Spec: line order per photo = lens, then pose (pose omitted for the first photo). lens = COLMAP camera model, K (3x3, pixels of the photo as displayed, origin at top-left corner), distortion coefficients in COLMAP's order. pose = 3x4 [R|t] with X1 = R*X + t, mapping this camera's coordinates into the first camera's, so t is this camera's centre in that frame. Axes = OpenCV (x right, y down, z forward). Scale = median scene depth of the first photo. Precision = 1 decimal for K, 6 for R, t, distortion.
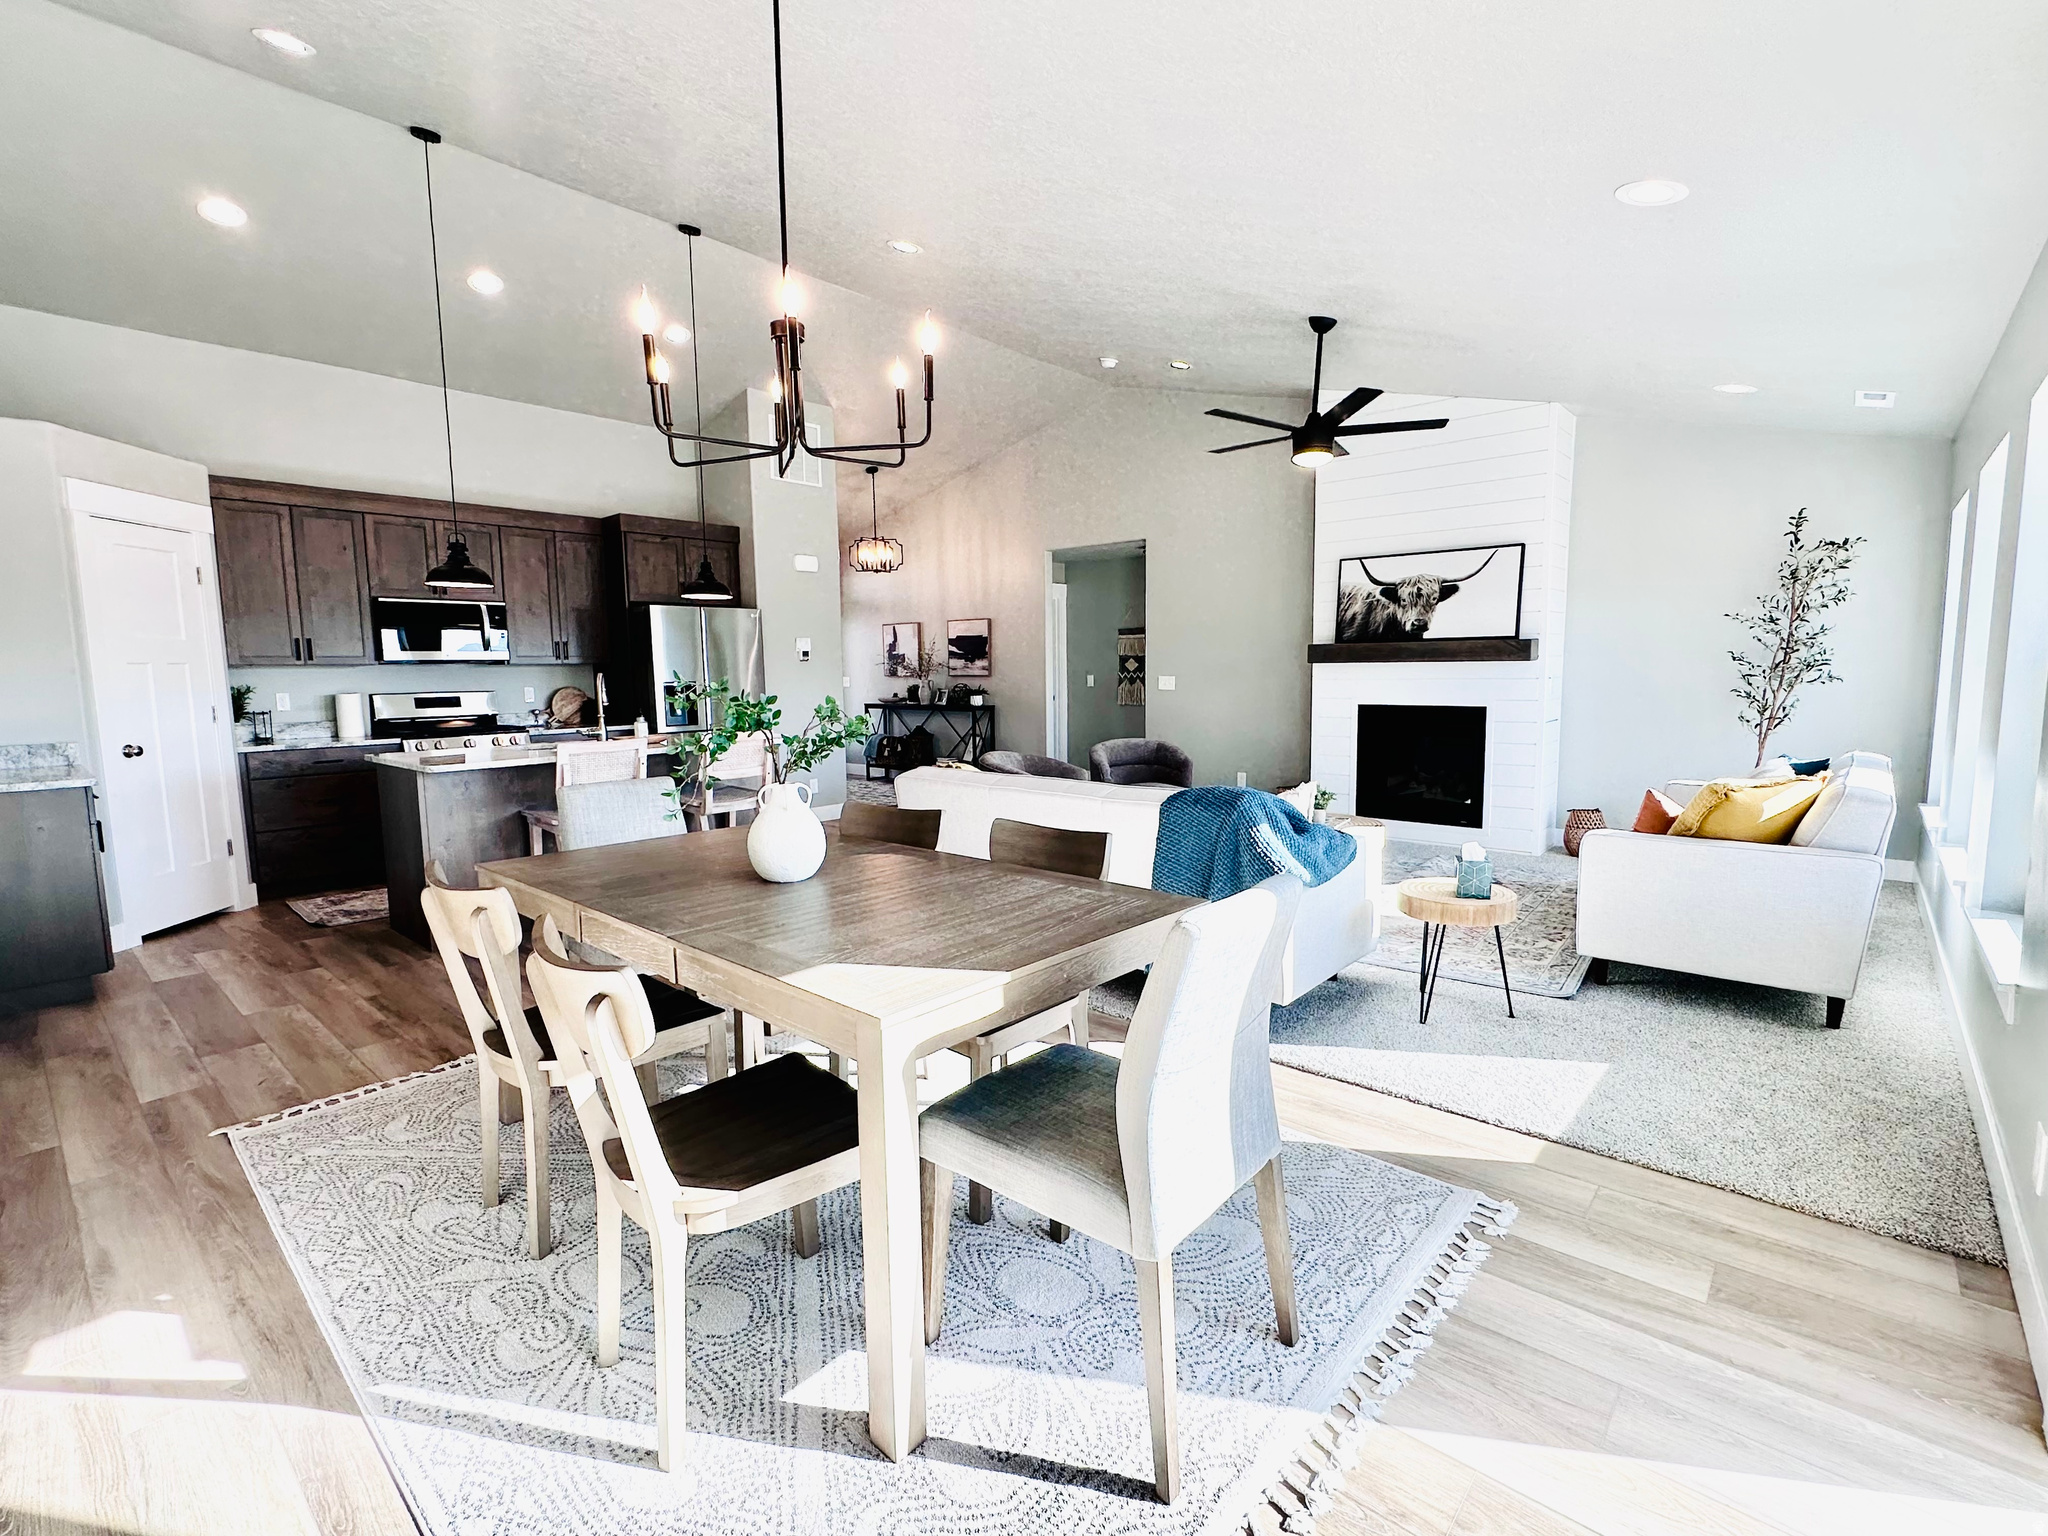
lens RADIAL K [[937.6, 0, 1014.6], [0, 937.6, 766.1], [0, 0, 1]] dist [-0.002287, 0.000919]
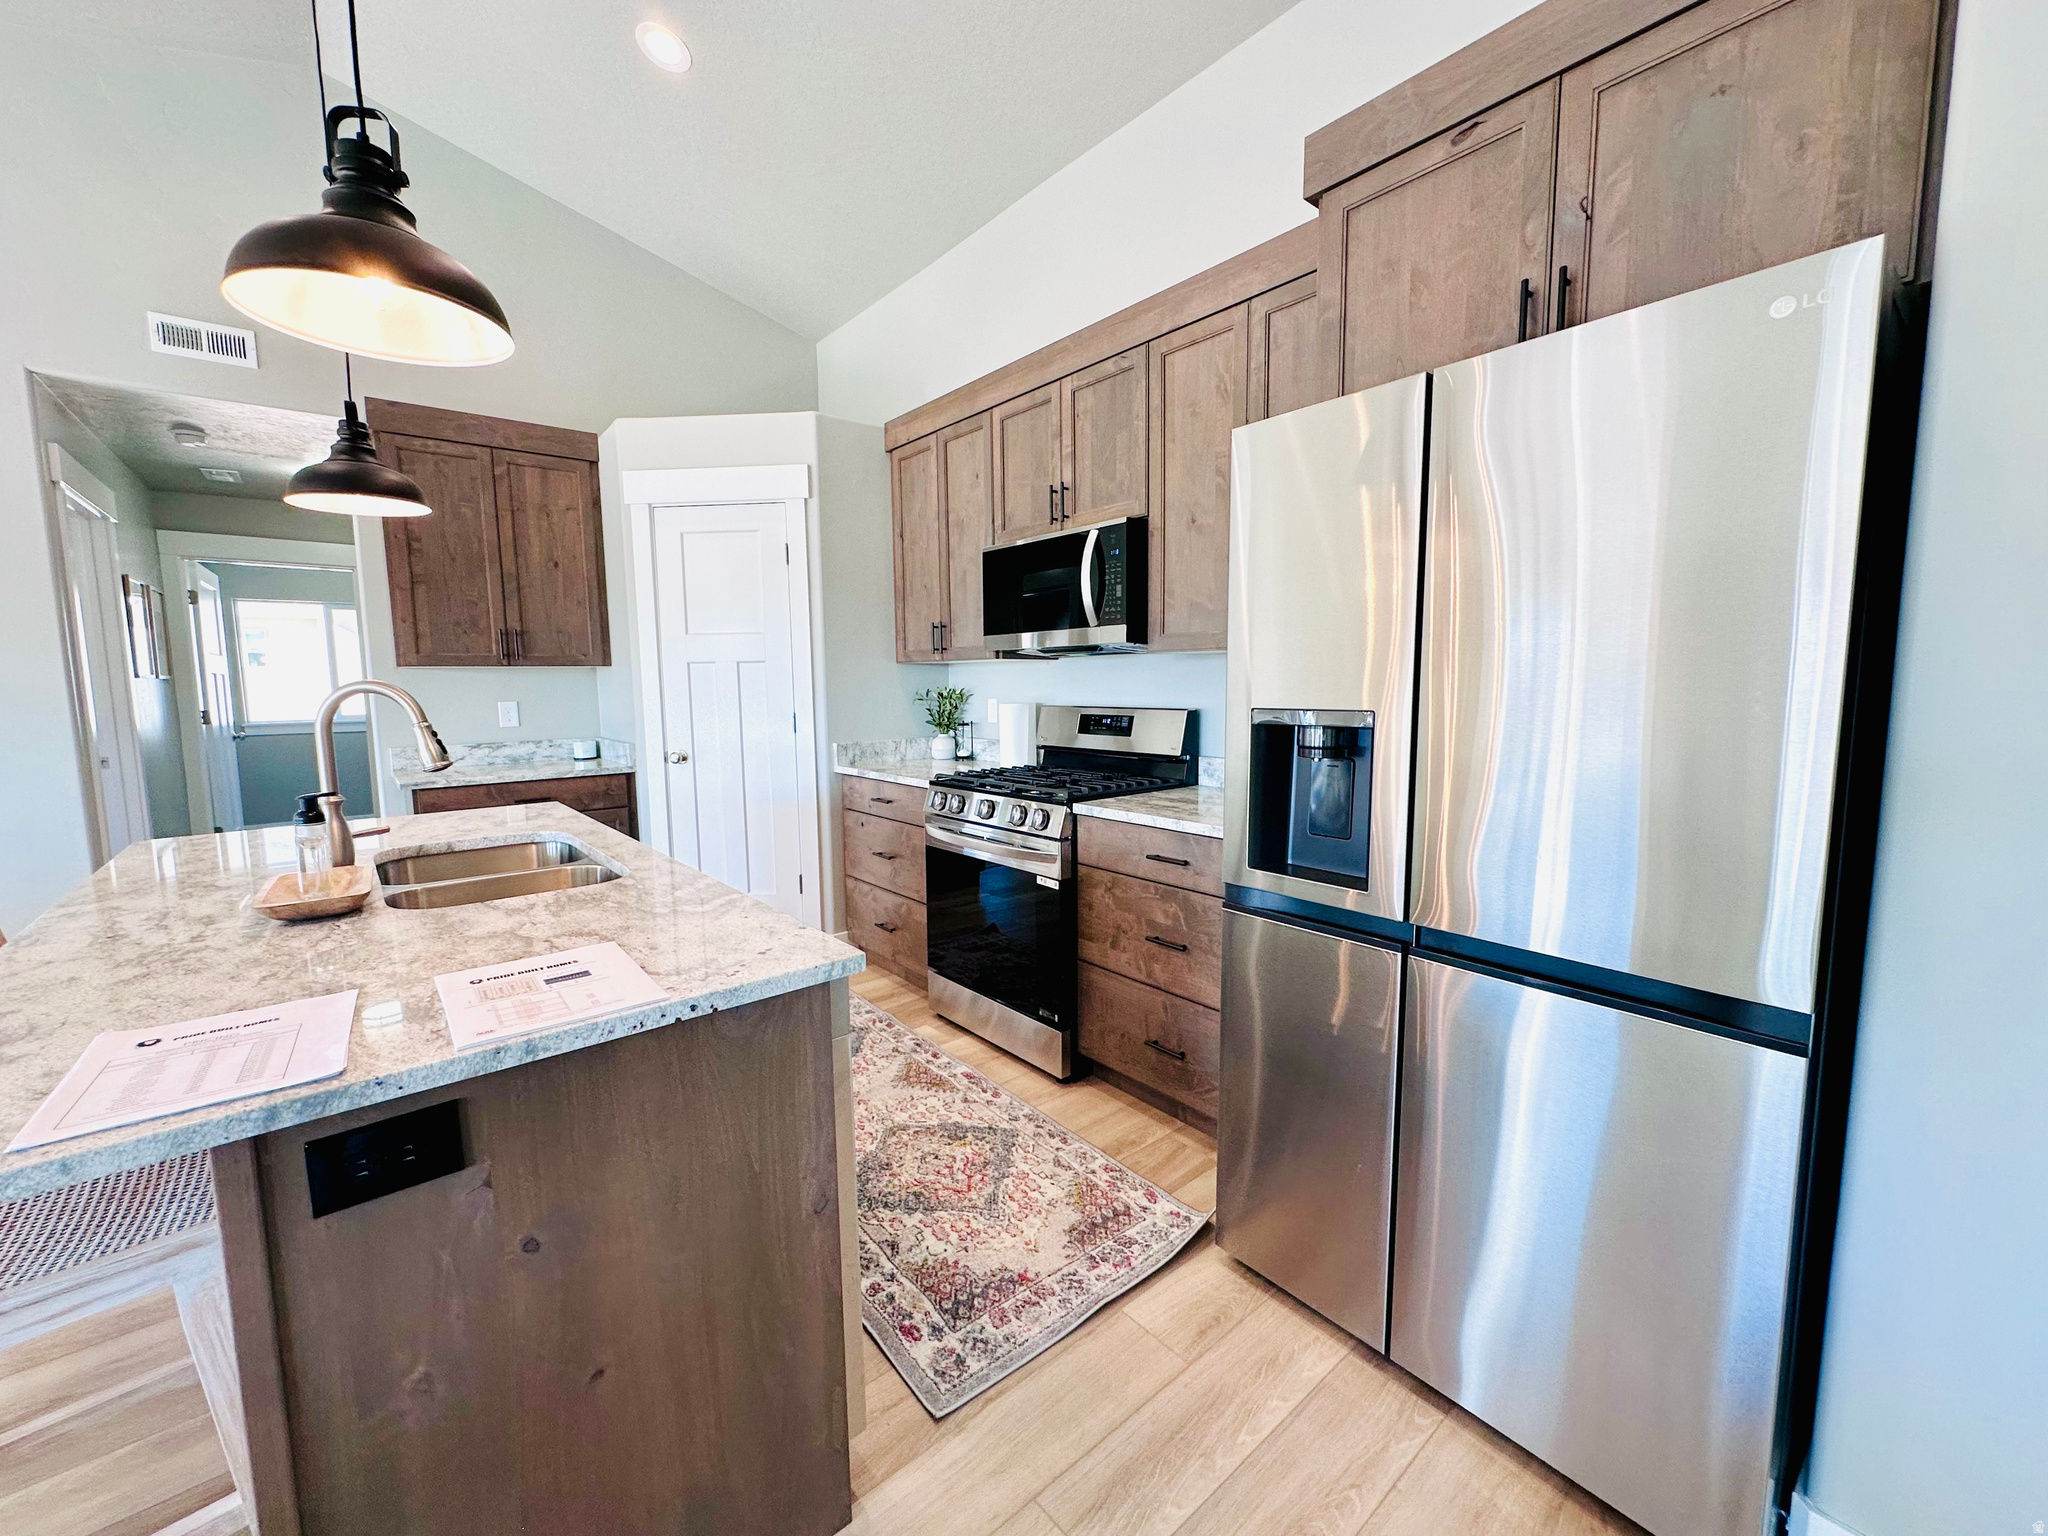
lens RADIAL K [[818.6, 0, 1028.0], [0, 818.6, 757.4], [0, 0, 1]] dist [-0.001515, 0.000252]
pose [[-0.142105, 0.110183, -0.983700, -0.124871], [-0.091527, 0.988065, 0.123894, -0.094775], [0.985611, 0.107641, -0.130324, 0.923988]]
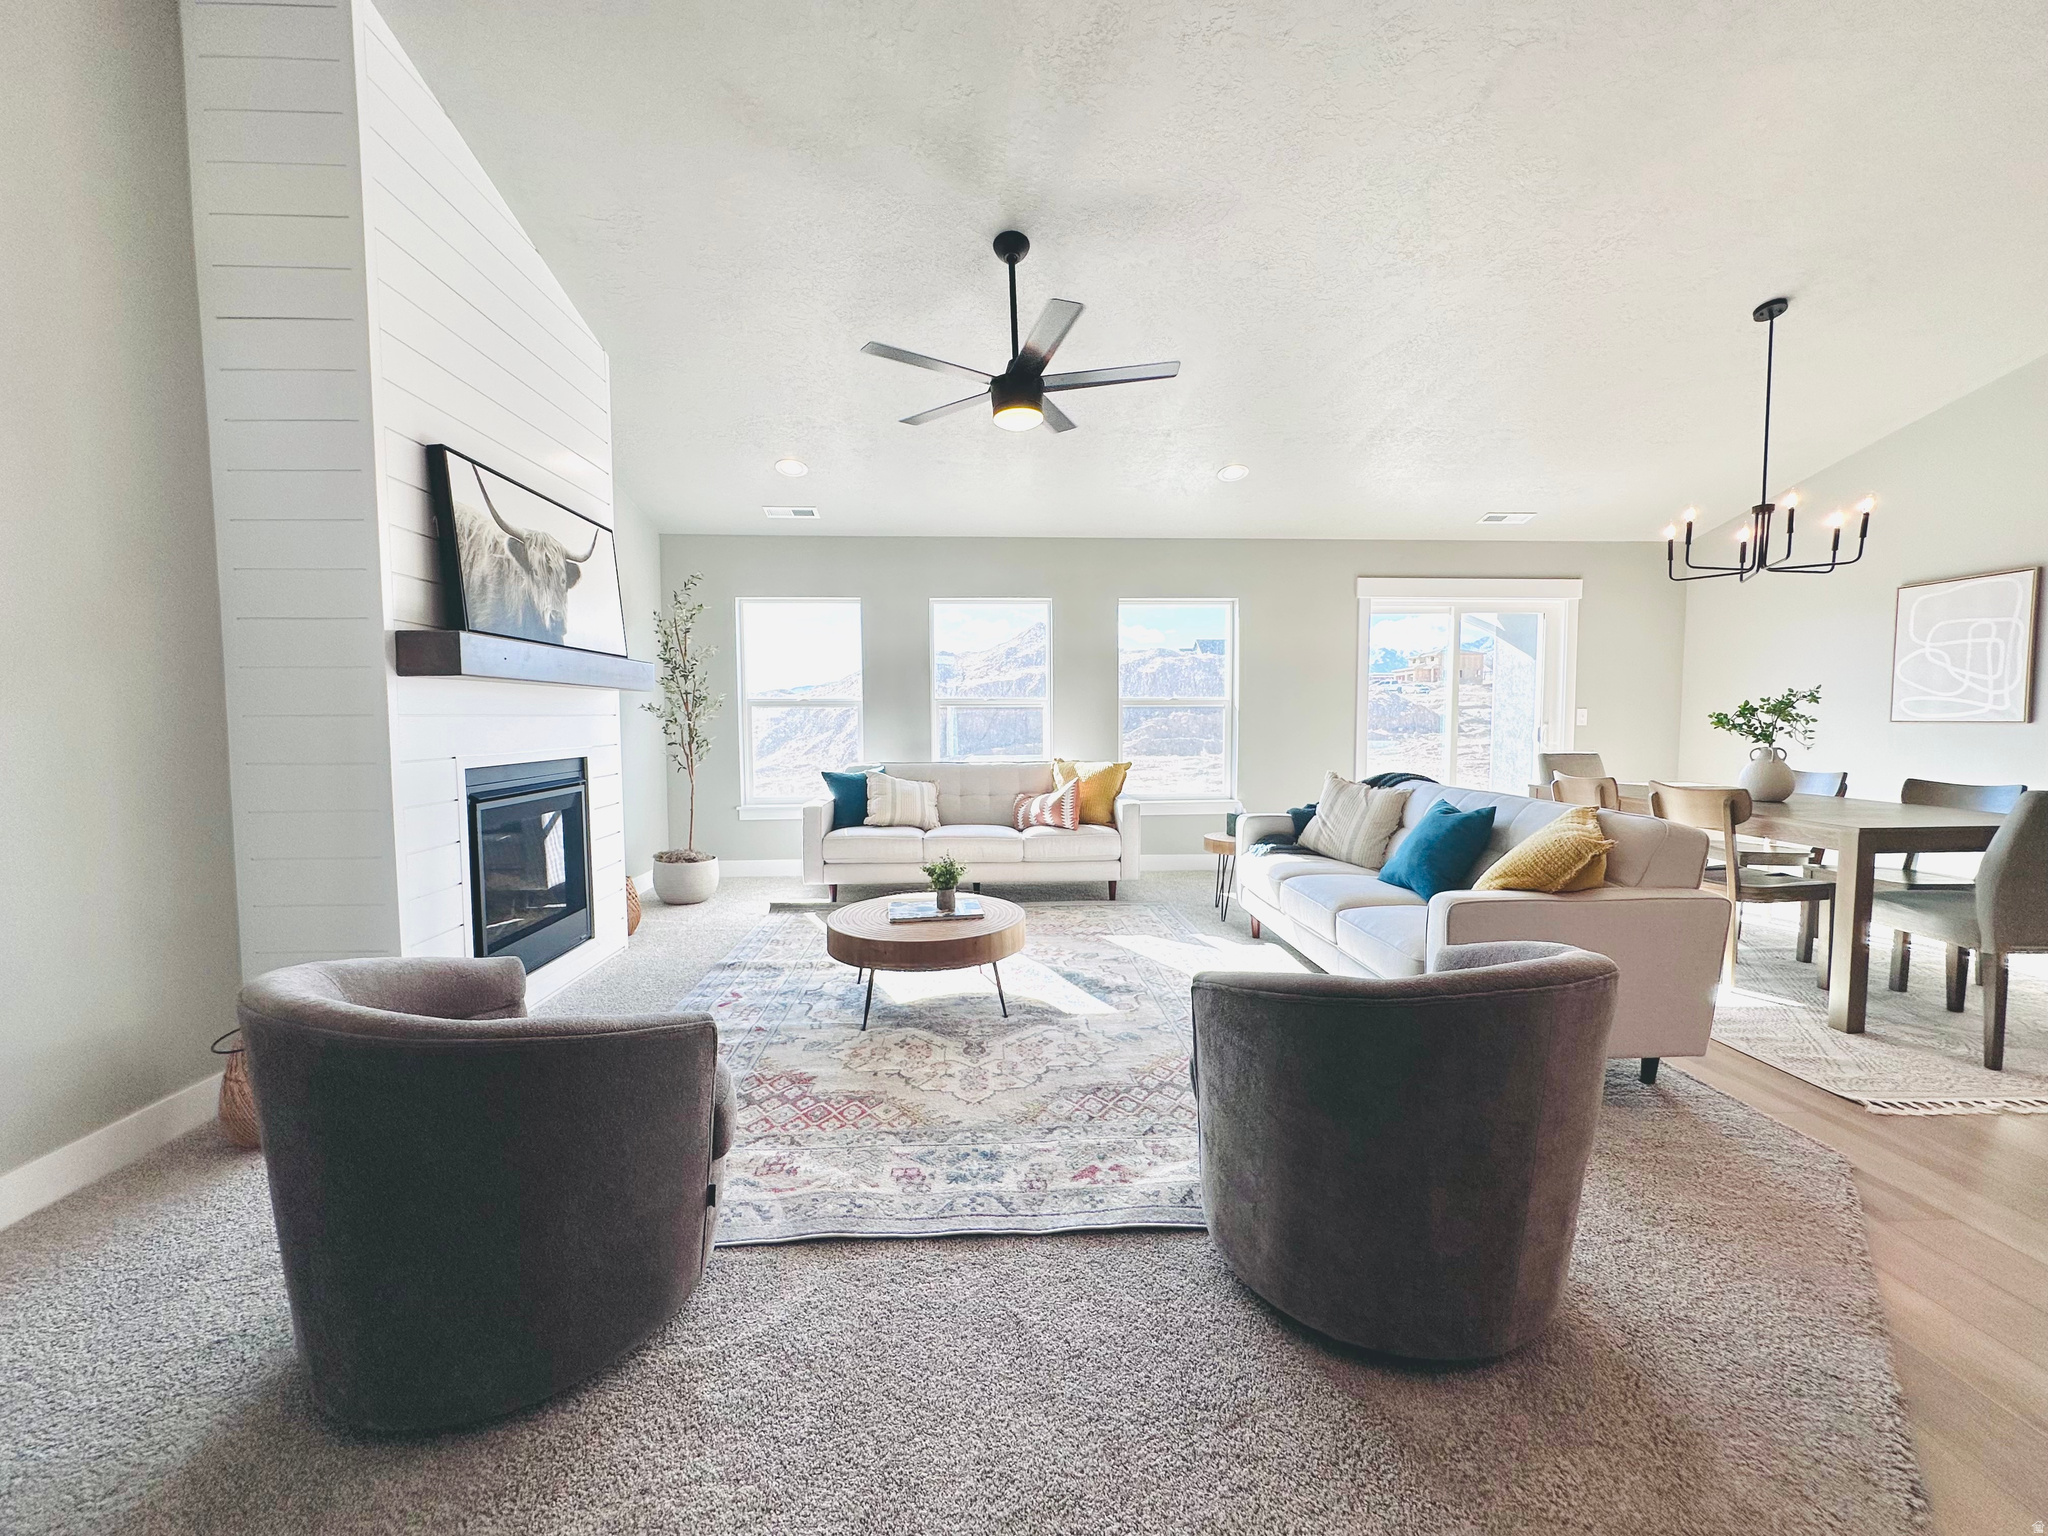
lens RADIAL K [[818.6, 0, 1023.7], [0, 818.6, 767.2], [0, 0, 1]] dist [-0.001515, 0.000252]
pose [[-0.711710, -0.028542, 0.701893, -0.115103], [0.085327, 0.988263, 0.126708, -0.090261], [-0.697272, 0.150070, -0.700922, 1.039907]]
